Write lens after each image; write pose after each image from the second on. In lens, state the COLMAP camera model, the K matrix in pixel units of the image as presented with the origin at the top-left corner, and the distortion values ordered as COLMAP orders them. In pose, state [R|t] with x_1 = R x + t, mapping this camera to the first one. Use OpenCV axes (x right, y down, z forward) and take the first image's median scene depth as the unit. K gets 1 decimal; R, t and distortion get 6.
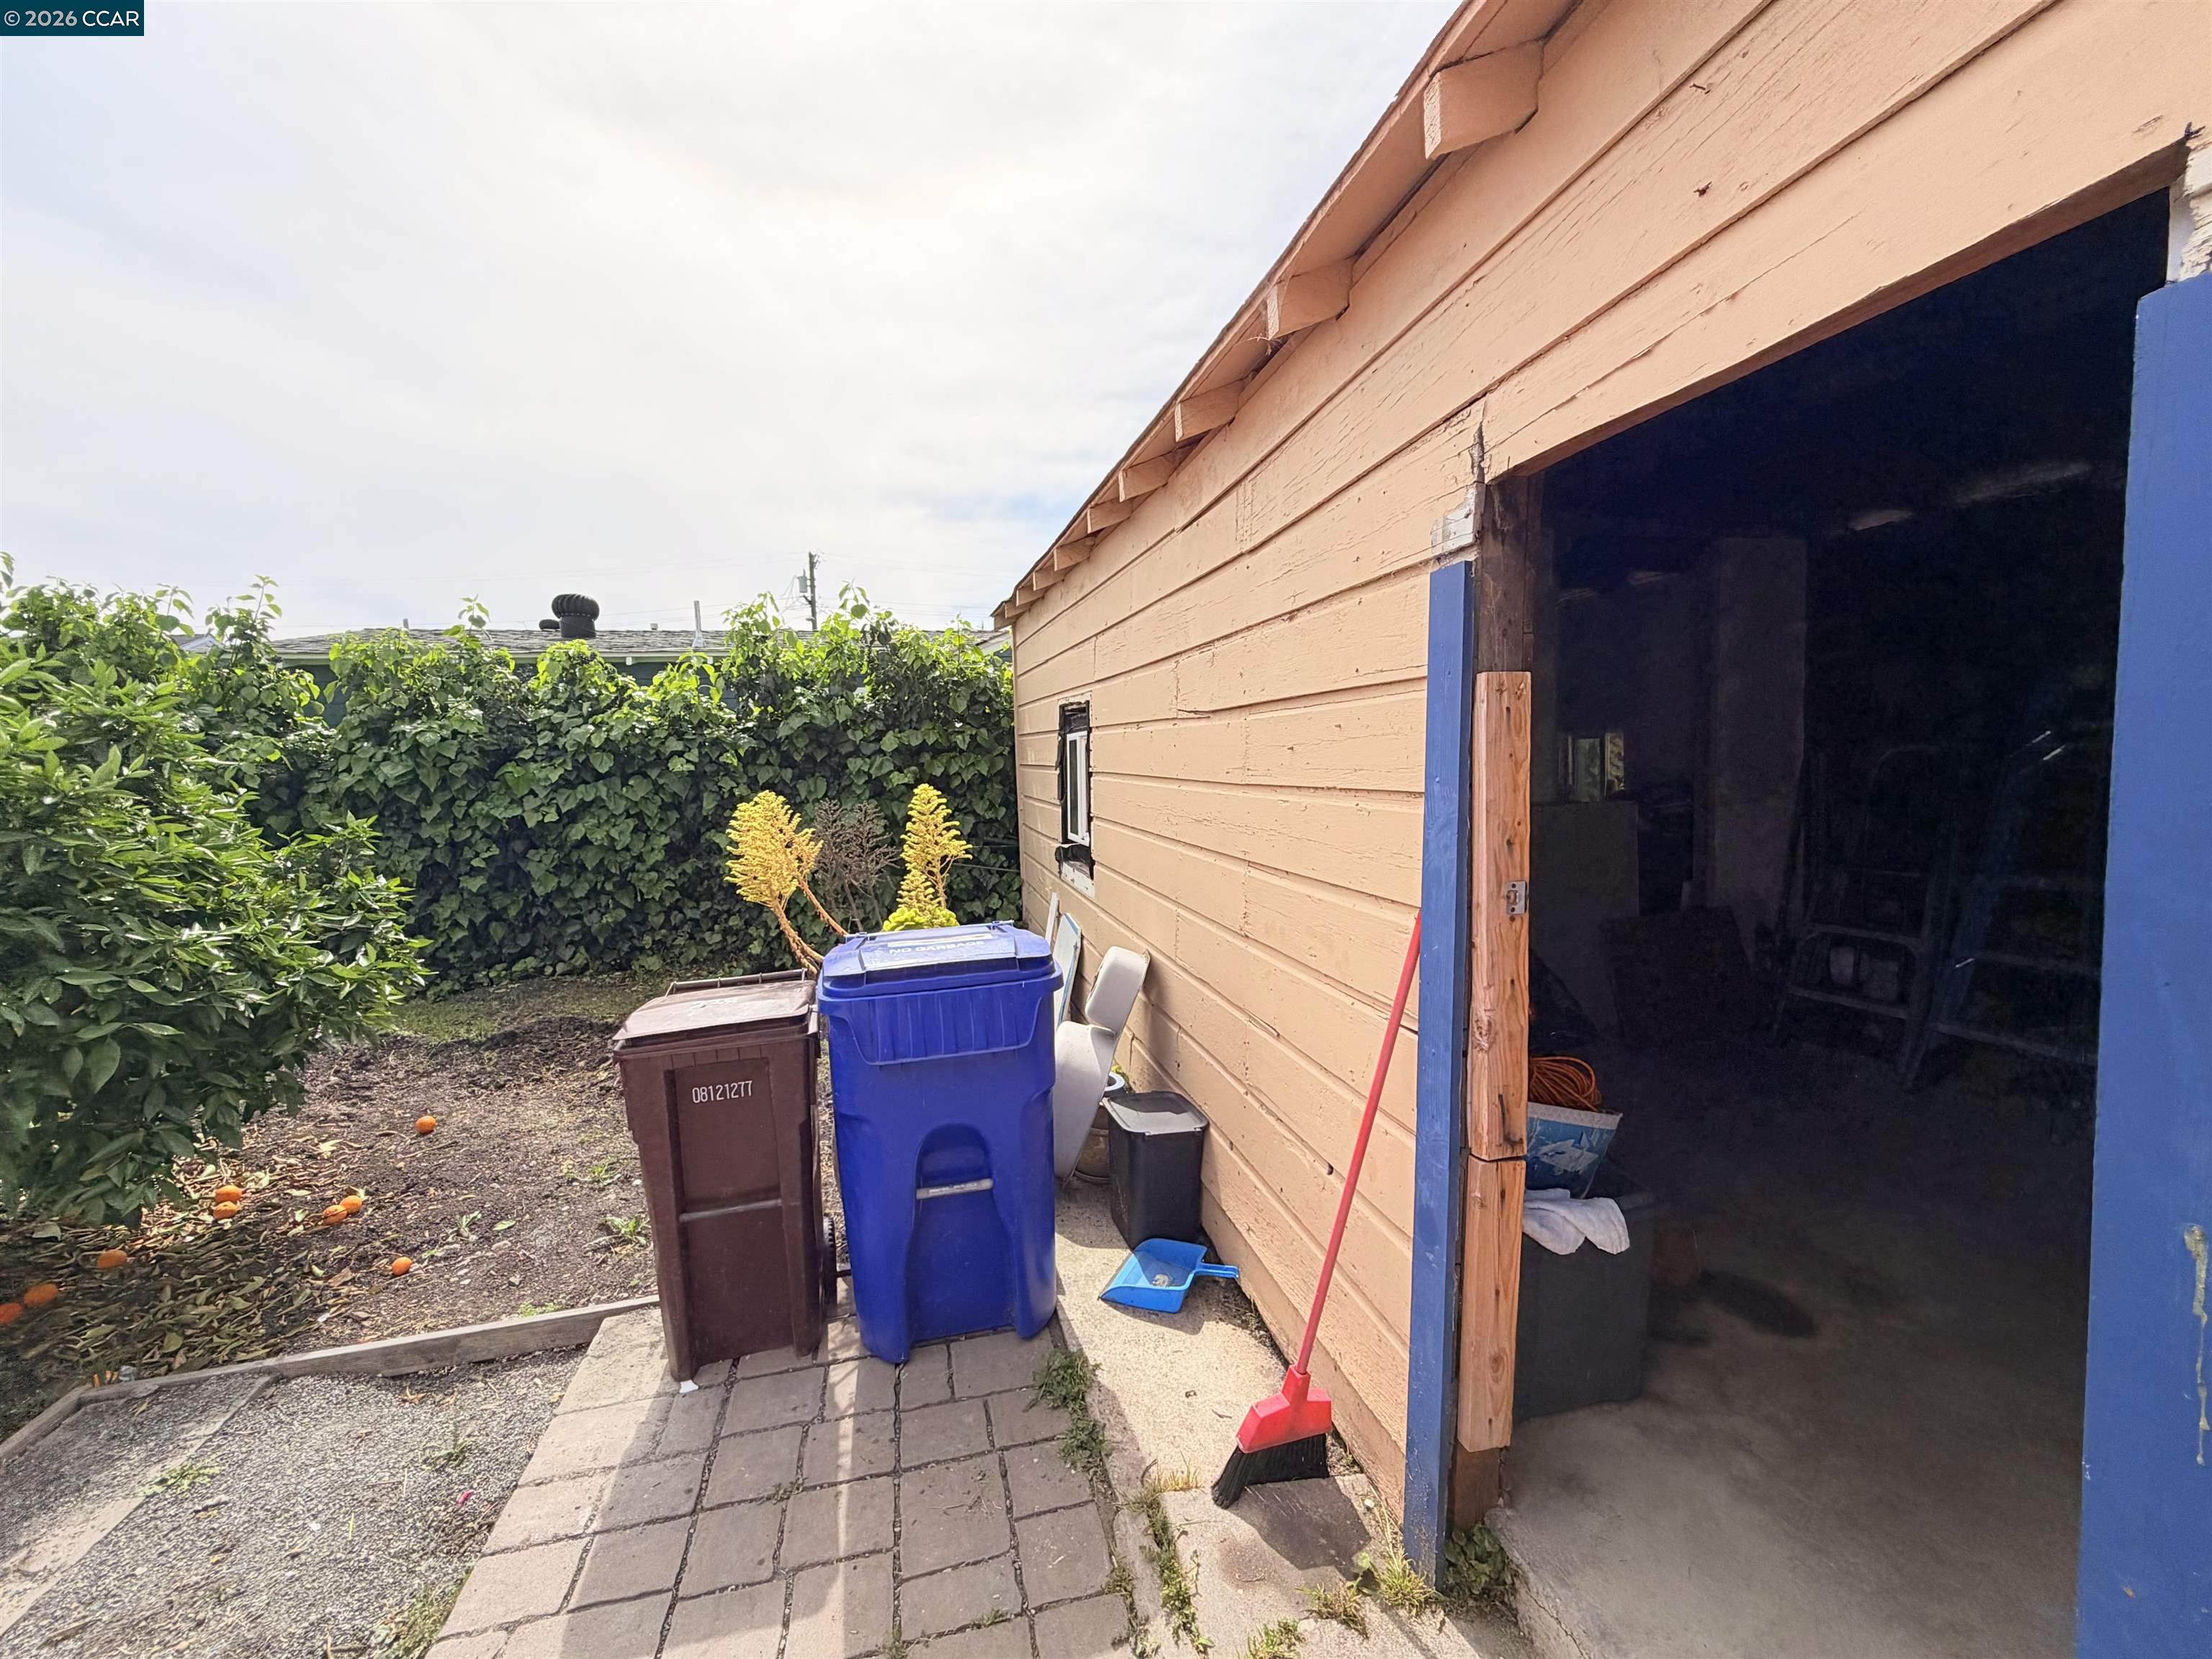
lens RADIAL K [[887.5, 0, 1101.2], [0, 887.5, 828.8], [0, 0, 1]] dist [0.001688, 0.000093]
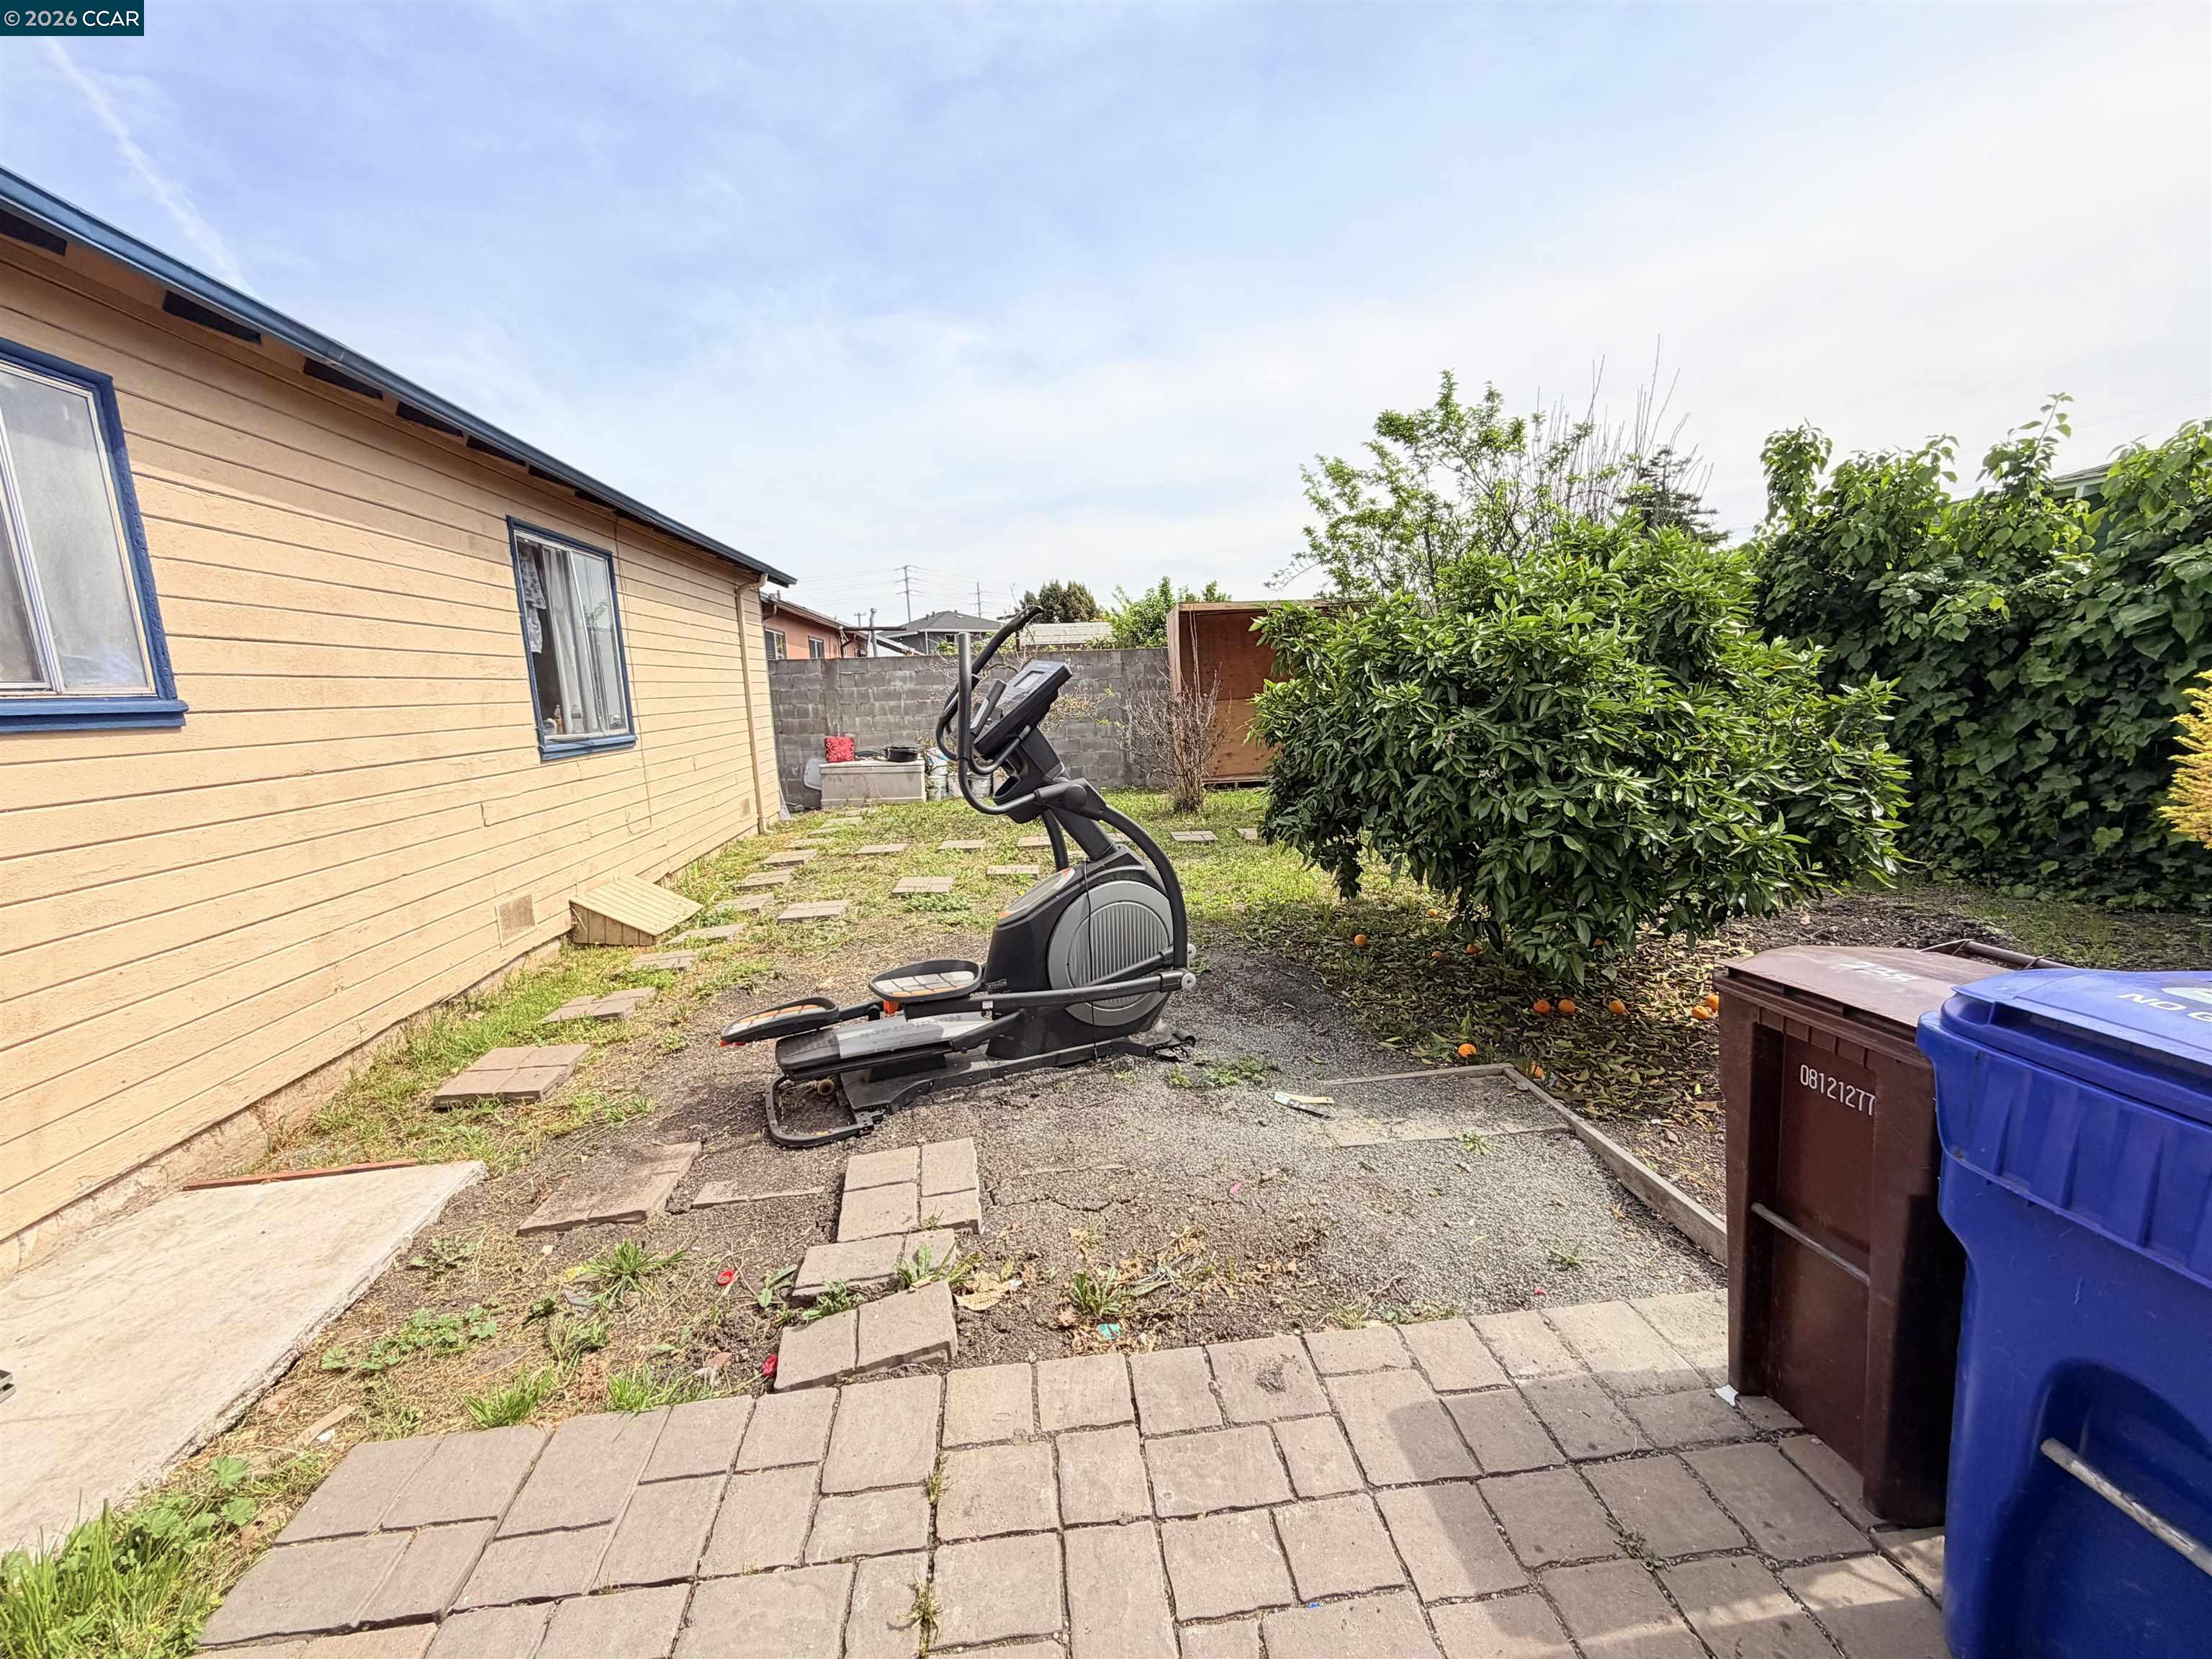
lens RADIAL K [[883.7, 0, 1106.0], [0, 883.7, 829.5], [0, 0, 1]] dist [0.008934, 0.000053]
pose [[-0.105260, 0.204201, -0.973253, 0.217345], [-0.030809, 0.977551, 0.208435, -0.034490], [0.993967, 0.051925, -0.096606, 0.338313]]
